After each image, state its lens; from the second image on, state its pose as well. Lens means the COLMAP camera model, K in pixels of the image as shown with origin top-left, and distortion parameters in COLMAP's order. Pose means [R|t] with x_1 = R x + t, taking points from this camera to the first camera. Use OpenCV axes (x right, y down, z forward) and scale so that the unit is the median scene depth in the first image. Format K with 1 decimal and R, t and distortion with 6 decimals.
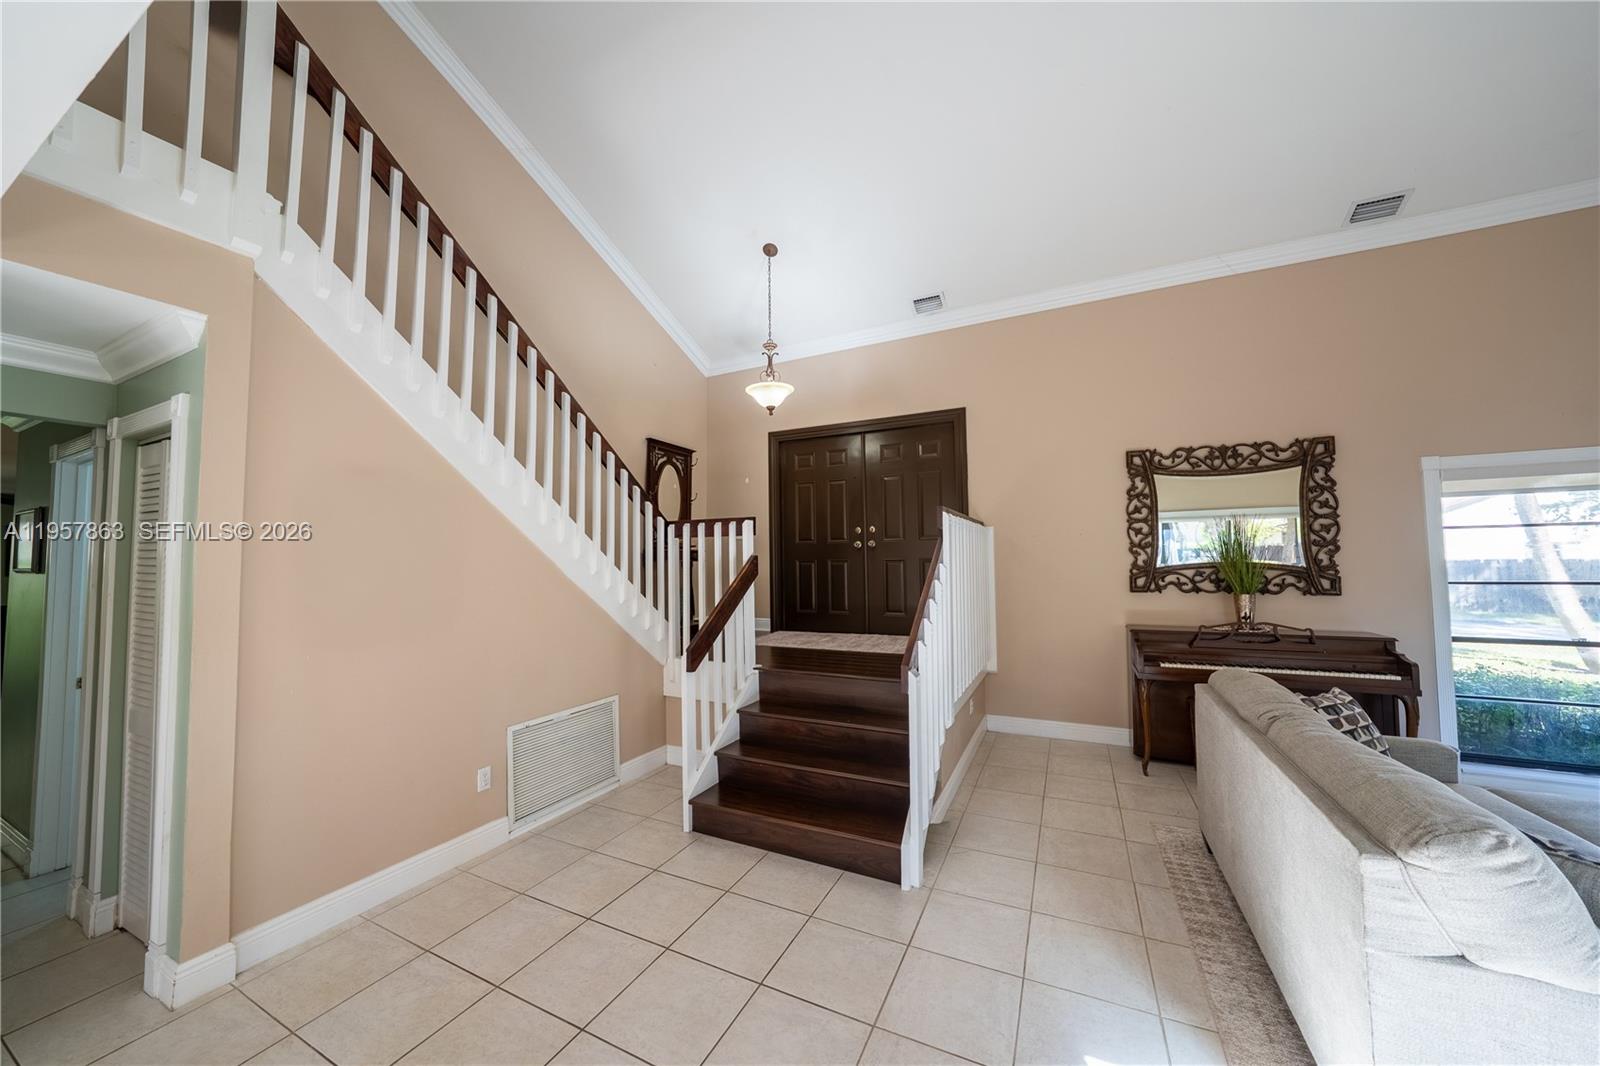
lens RADIAL K [[556.7, 0, 800.0], [0, 556.7, 533.0], [0, 0, 1]] dist [-0.014318, -0.000023]
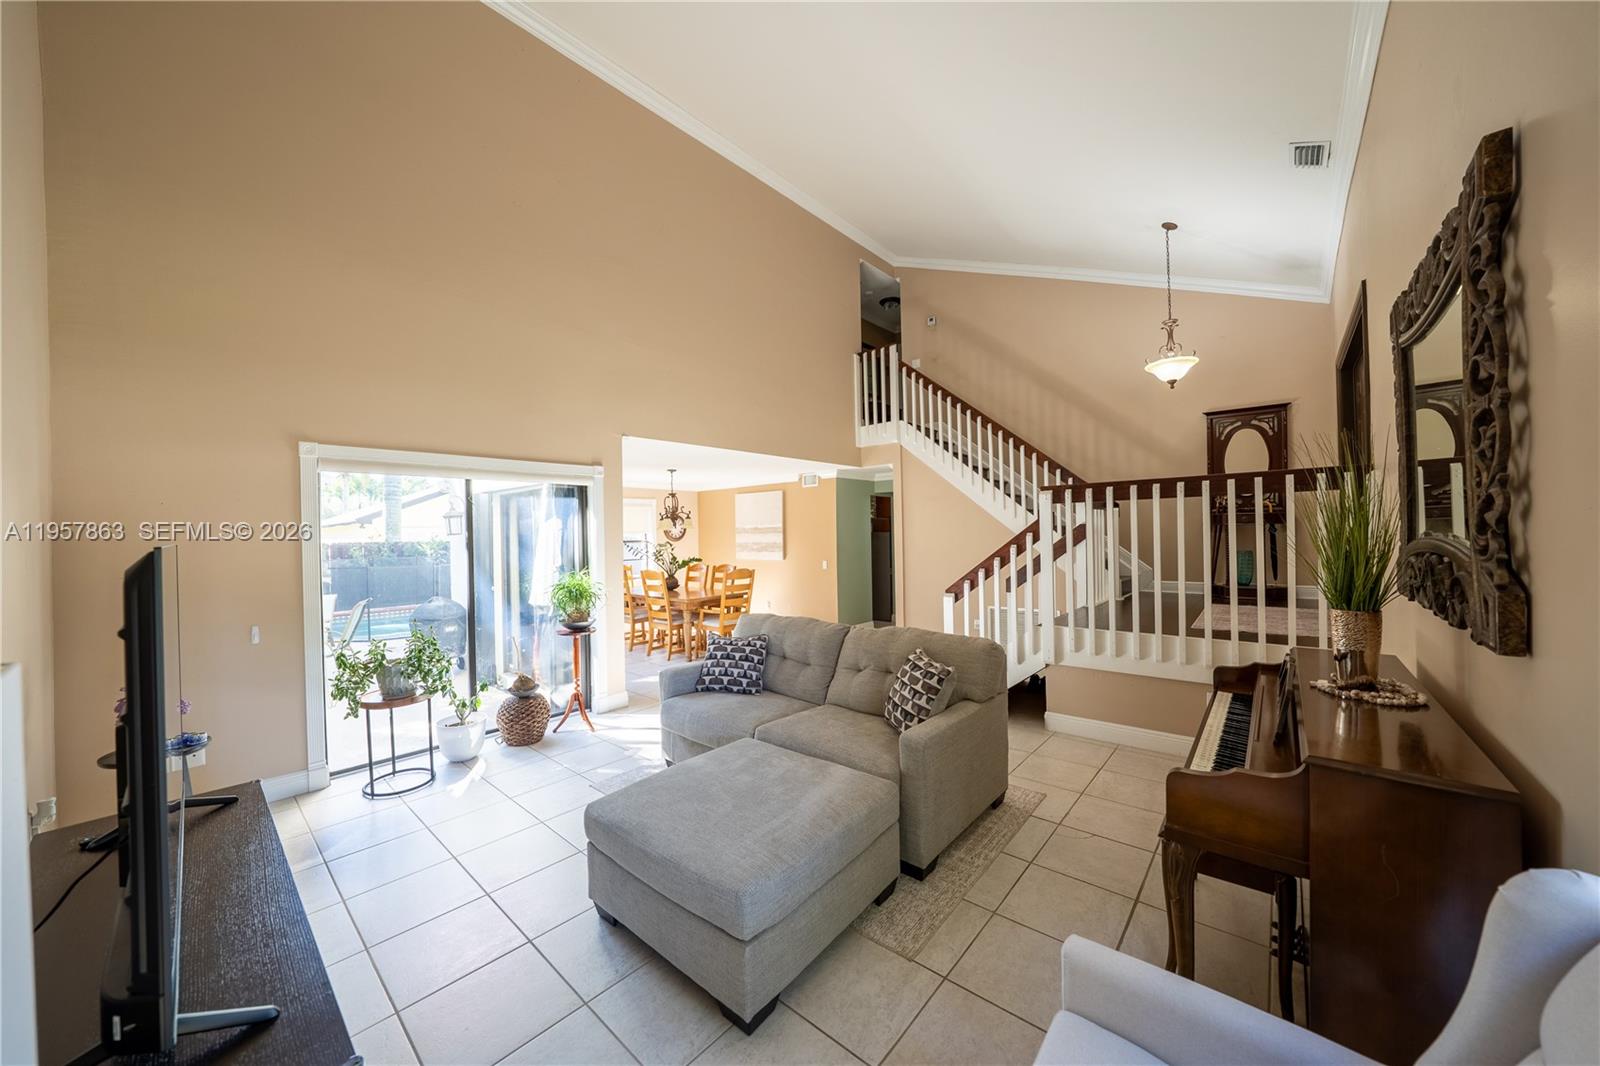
lens RADIAL K [[556.7, 0, 800.0], [0, 556.7, 533.0], [0, 0, 1]] dist [-0.014318, -0.000023]
pose [[-0.262914, 0.016605, -0.964676, 1.243140], [0.070444, 0.997514, -0.002028, 0.014347], [0.962244, -0.068489, -0.263430, 0.628176]]
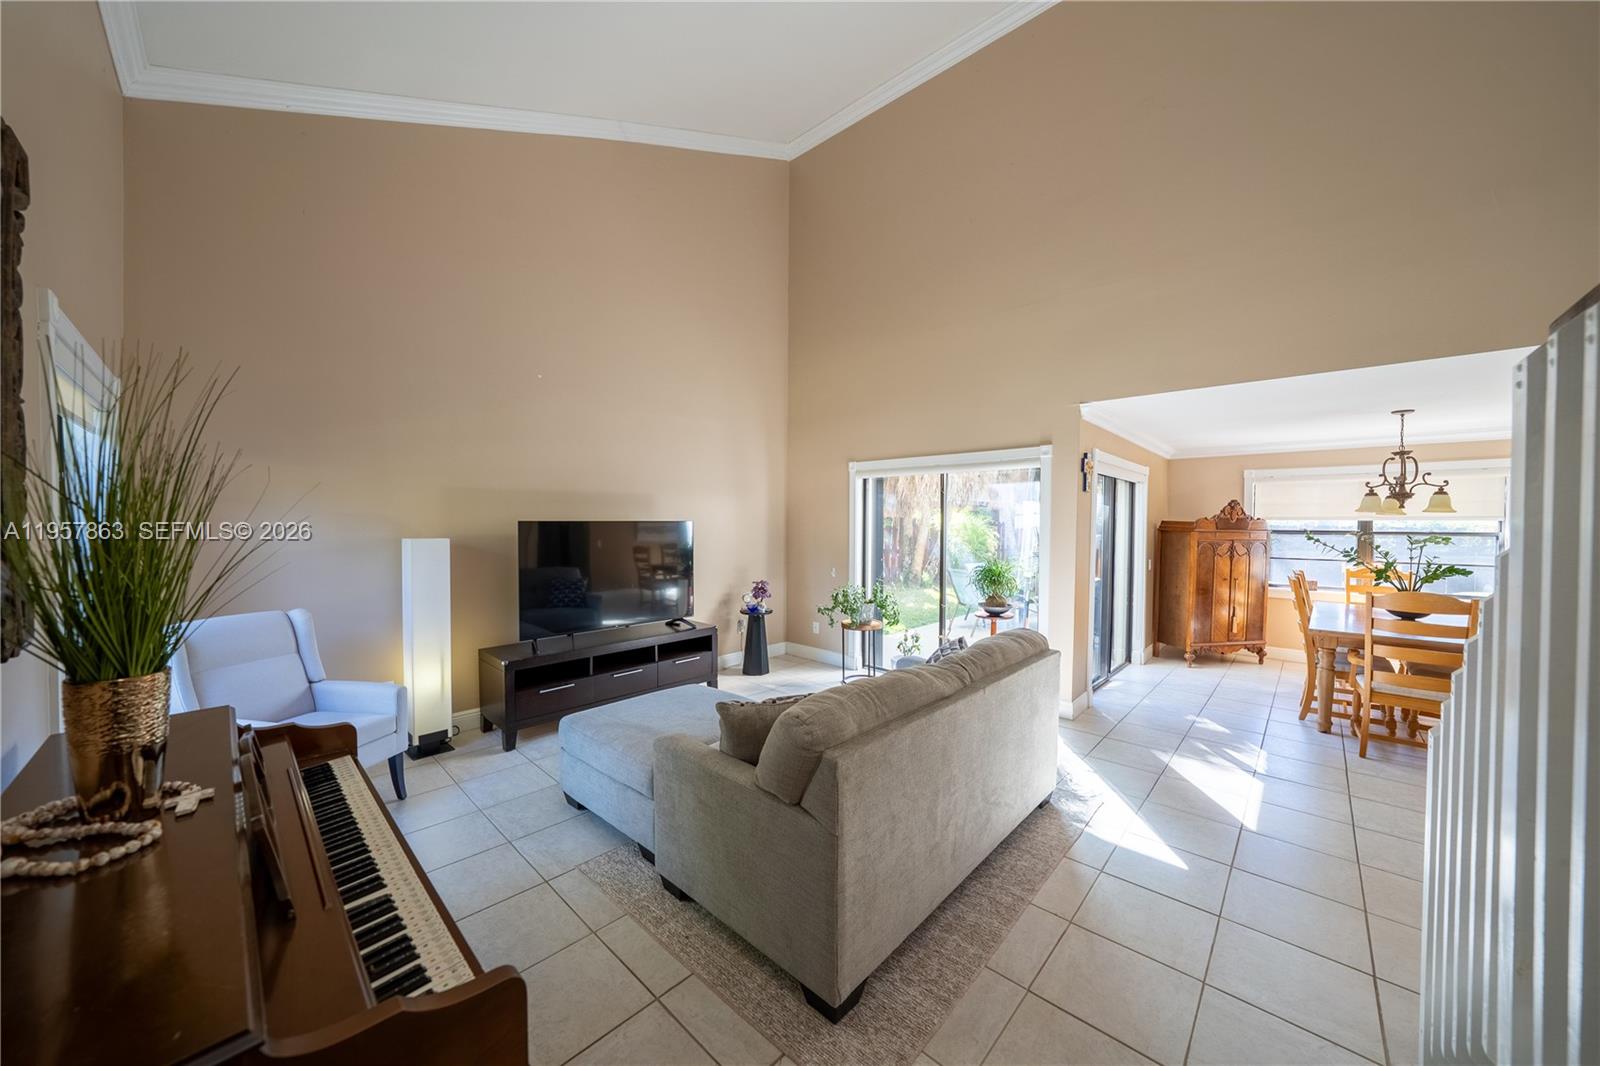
lens RADIAL K [[556.7, 0, 800.0], [0, 556.7, 533.0], [0, 0, 1]] dist [-0.014318, -0.000023]
pose [[-0.959149, 0.003743, 0.282878, 0.415969], [-0.005944, 0.999425, -0.033378, 0.046153], [-0.282841, -0.033696, -0.958575, 1.044553]]
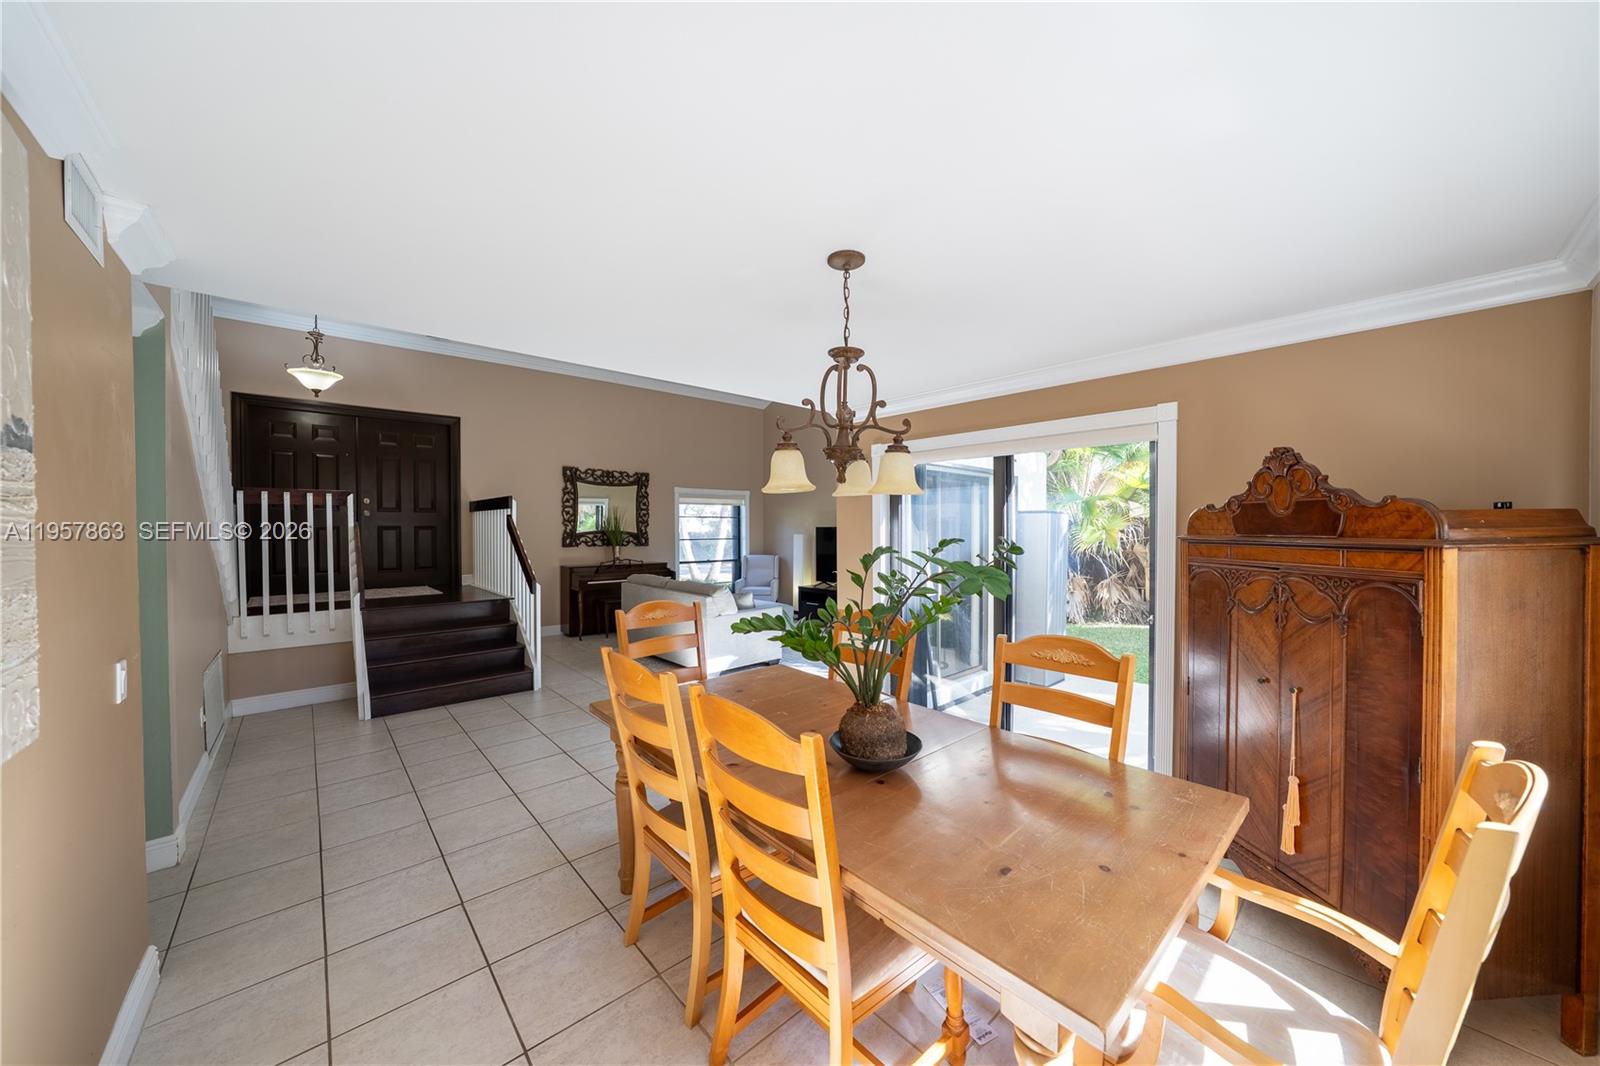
lens RADIAL K [[556.7, 0, 800.0], [0, 556.7, 533.0], [0, 0, 1]] dist [-0.014318, -0.000023]
pose [[0.371430, 0.002491, 0.928458, -0.781001], [-0.049281, 0.998640, 0.017036, -0.005497], [-0.927152, -0.052083, 0.371048, -0.357868]]
